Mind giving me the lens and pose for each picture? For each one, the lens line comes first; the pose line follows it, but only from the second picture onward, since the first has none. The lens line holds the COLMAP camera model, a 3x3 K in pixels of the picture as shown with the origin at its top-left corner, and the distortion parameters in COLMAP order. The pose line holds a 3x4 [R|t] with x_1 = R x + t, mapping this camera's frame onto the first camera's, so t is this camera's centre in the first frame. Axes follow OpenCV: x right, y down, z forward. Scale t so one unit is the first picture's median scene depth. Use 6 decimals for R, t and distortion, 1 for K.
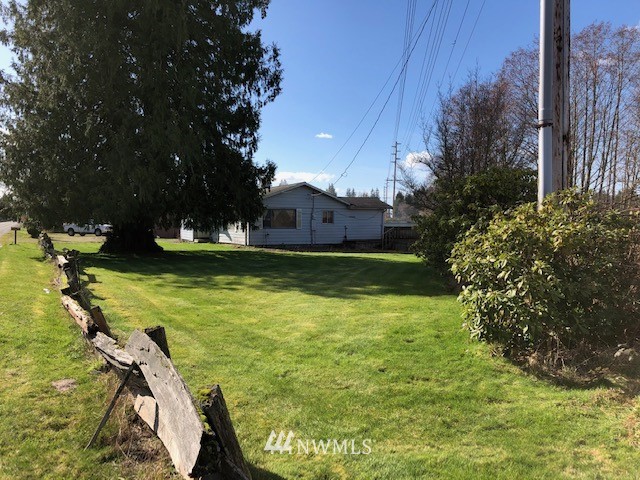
lens RADIAL K [[540.8, 0, 319.9], [0, 540.8, 239.3], [0, 0, 1]] dist [-0.005386, -0.010771]
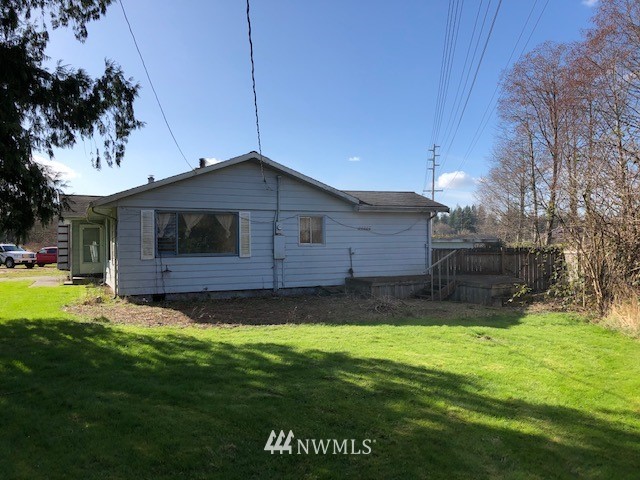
lens RADIAL K [[540.8, 0, 320.3], [0, 540.8, 240.3], [0, 0, 1]] dist [-0.005386, -0.010771]
pose [[0.997911, -0.018309, -0.061948, 0.051348], [0.015730, 0.998999, -0.041864, -0.012248], [0.062652, 0.040802, 0.997201, 0.529473]]
